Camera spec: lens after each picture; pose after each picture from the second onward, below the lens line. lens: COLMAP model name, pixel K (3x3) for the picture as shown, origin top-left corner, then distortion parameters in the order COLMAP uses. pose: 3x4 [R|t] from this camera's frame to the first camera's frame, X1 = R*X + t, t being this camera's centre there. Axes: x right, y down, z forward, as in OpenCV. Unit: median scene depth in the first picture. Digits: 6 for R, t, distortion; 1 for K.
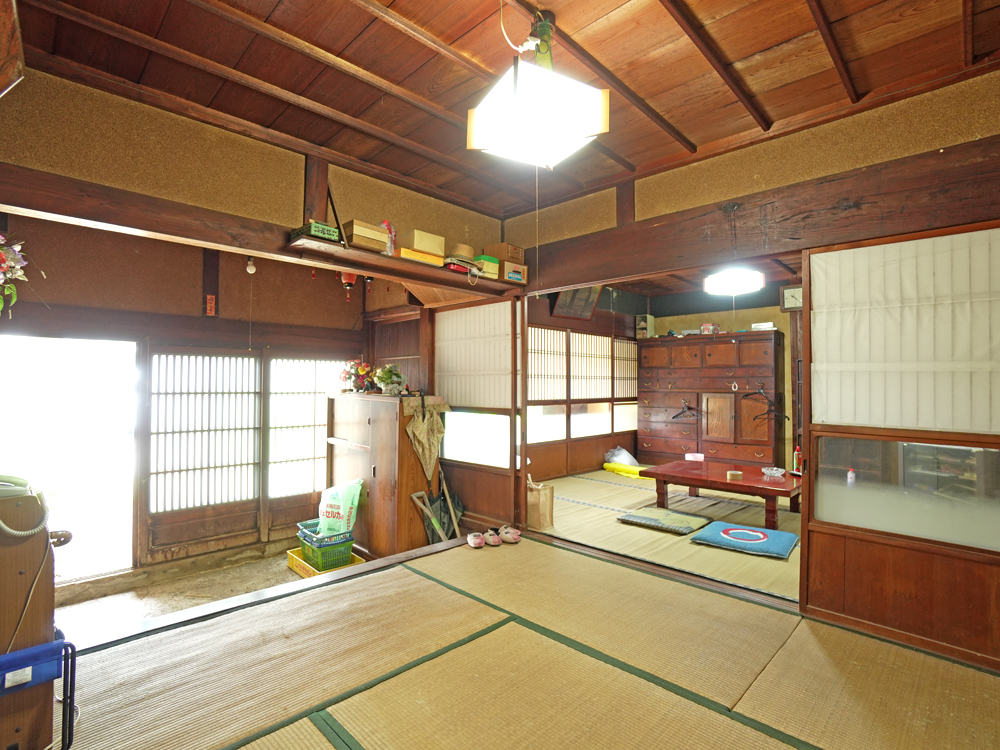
lens RADIAL K [[497.4, 0, 500.3], [0, 497.4, 374.1], [0, 0, 1]] dist [-0.054172, 0.016980]
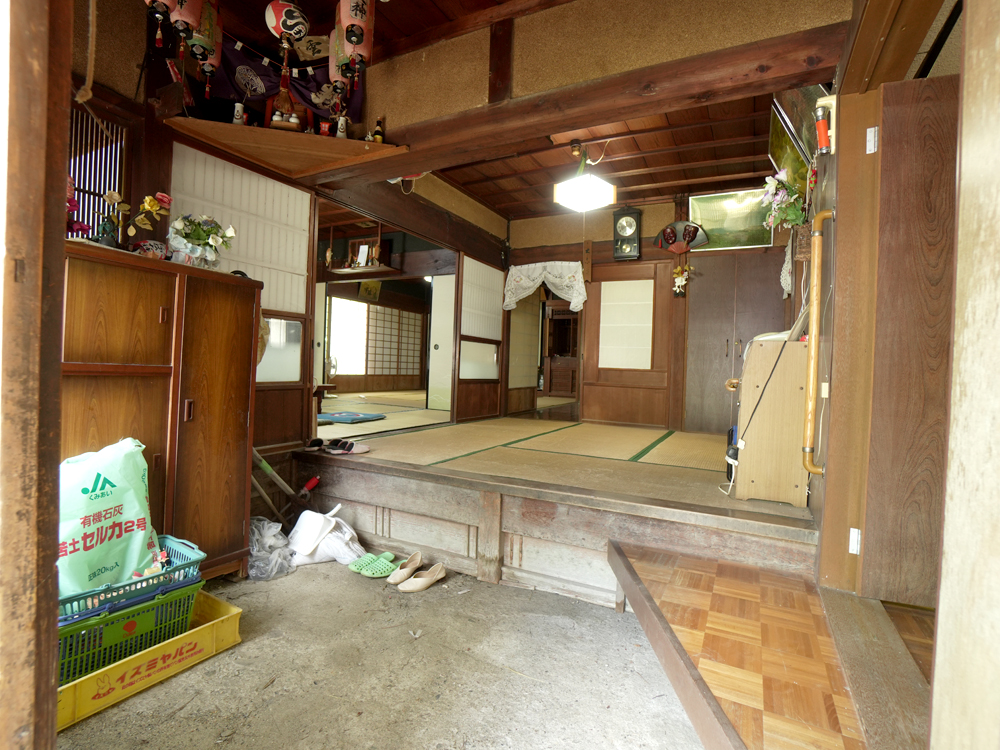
lens RADIAL K [[497.4, 0, 498.0], [0, 497.4, 375.1], [0, 0, 1]] dist [-0.054172, 0.016980]
pose [[-0.300693, -0.032641, 0.953162, -0.555135], [-0.051735, 0.998501, 0.017873, 0.087132], [-0.952317, -0.043938, -0.301930, 0.552833]]
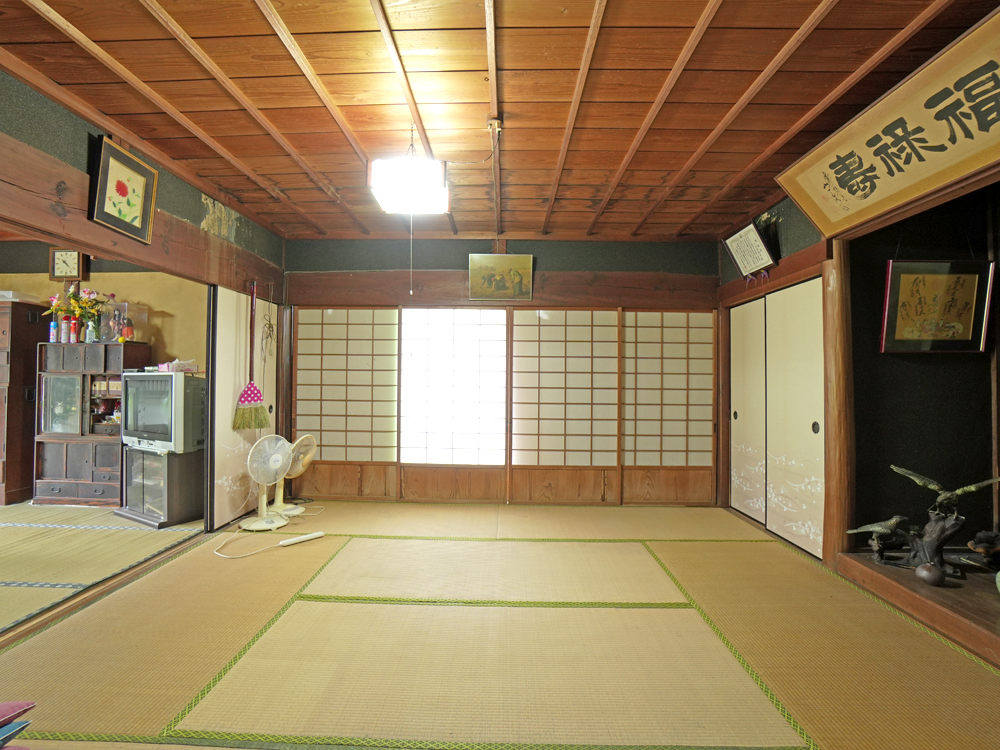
lens RADIAL K [[497.4, 0, 492.7], [0, 497.4, 370.9], [0, 0, 1]] dist [-0.054172, 0.016980]
pose [[0.737243, 0.012359, 0.675514, 0.544024], [-0.016758, 0.999860, -0.000004, 0.002165], [-0.675419, -0.011317, 0.737347, -0.018310]]
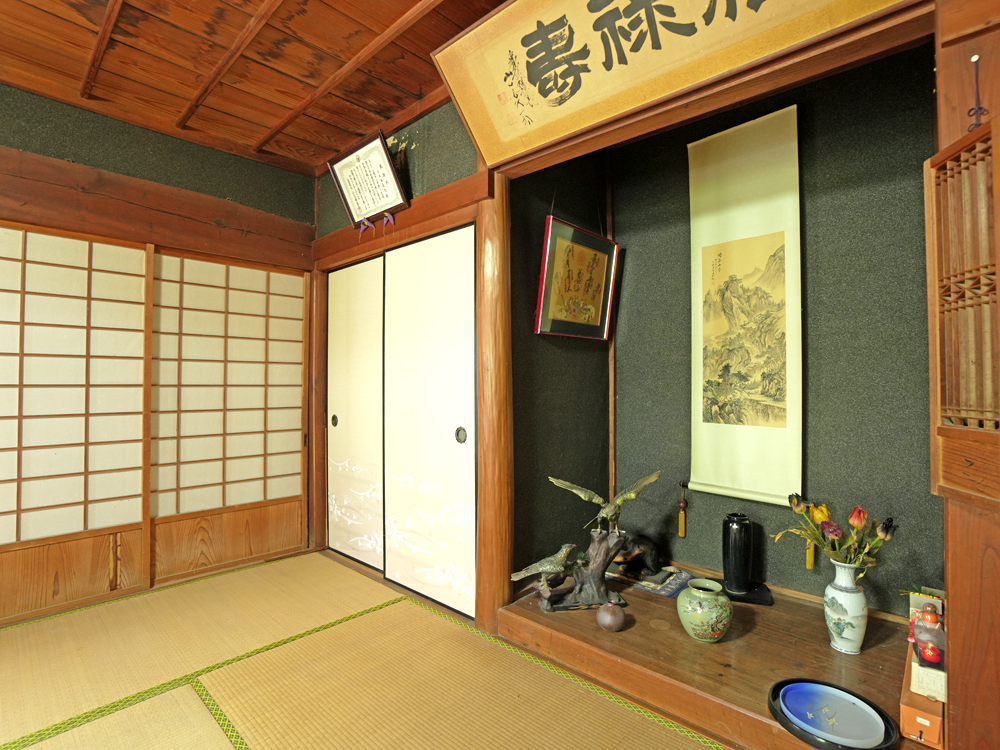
lens RADIAL K [[497.4, 0, 497.7], [0, 497.4, 371.7], [0, 0, 1]] dist [-0.054172, 0.016980]
pose [[-0.022756, 0.012784, 0.999659, 0.746384], [-0.021826, 0.999674, -0.013281, 0.011741], [-0.999503, -0.022121, -0.022470, 0.100091]]
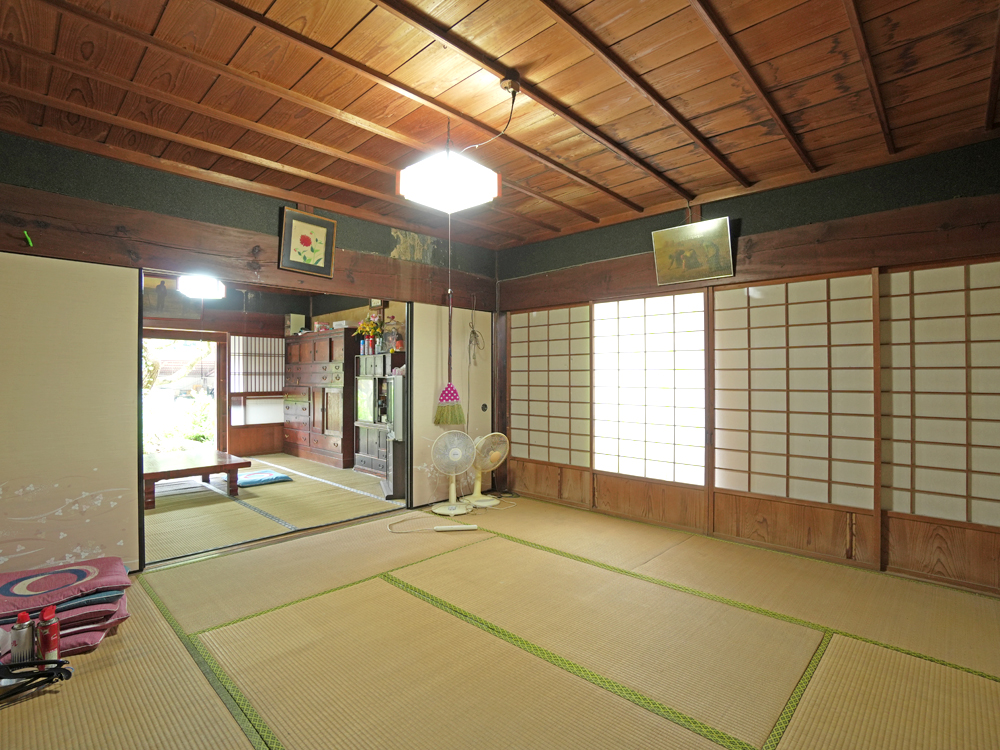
lens RADIAL K [[497.4, 0, 494.7], [0, 497.4, 372.2], [0, 0, 1]] dist [-0.054172, 0.016980]
pose [[0.999966, -0.005094, 0.006424, 0.789191], [0.005052, 0.999965, 0.006616, 0.001179], [-0.006457, -0.006583, 0.999957, -0.066836]]
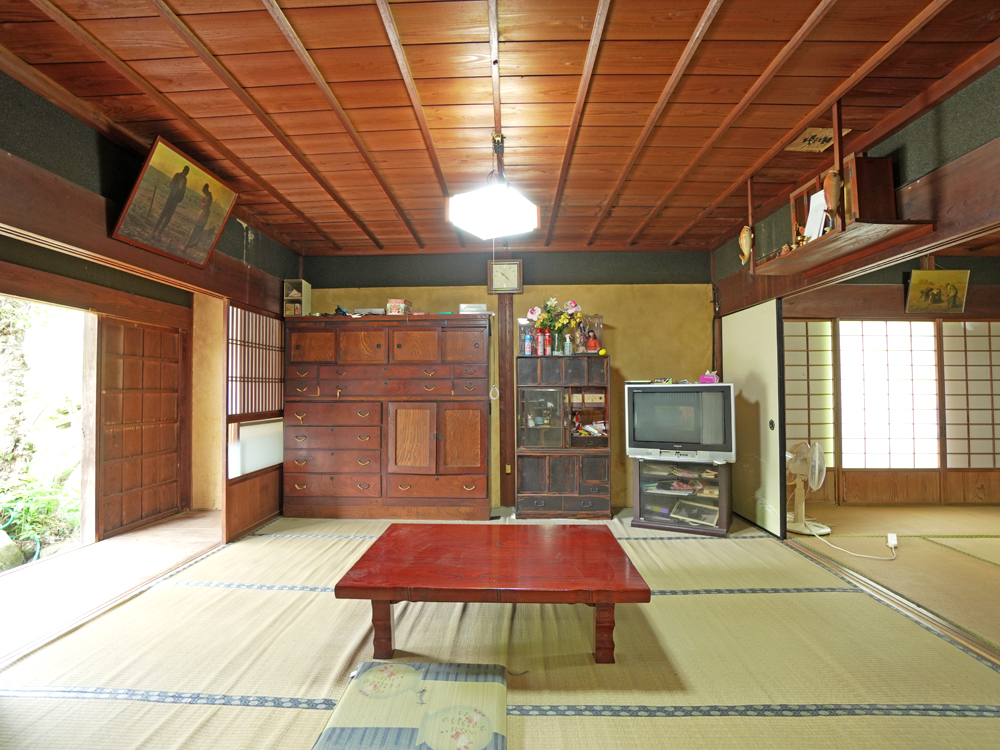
lens RADIAL K [[497.4, 0, 496.1], [0, 497.4, 370.9], [0, 0, 1]] dist [-0.054172, 0.016980]
pose [[0.736695, 0.020260, 0.675922, 0.060071], [-0.006607, 0.999719, -0.022764, 0.010293], [-0.676193, 0.012304, 0.736622, 0.400183]]
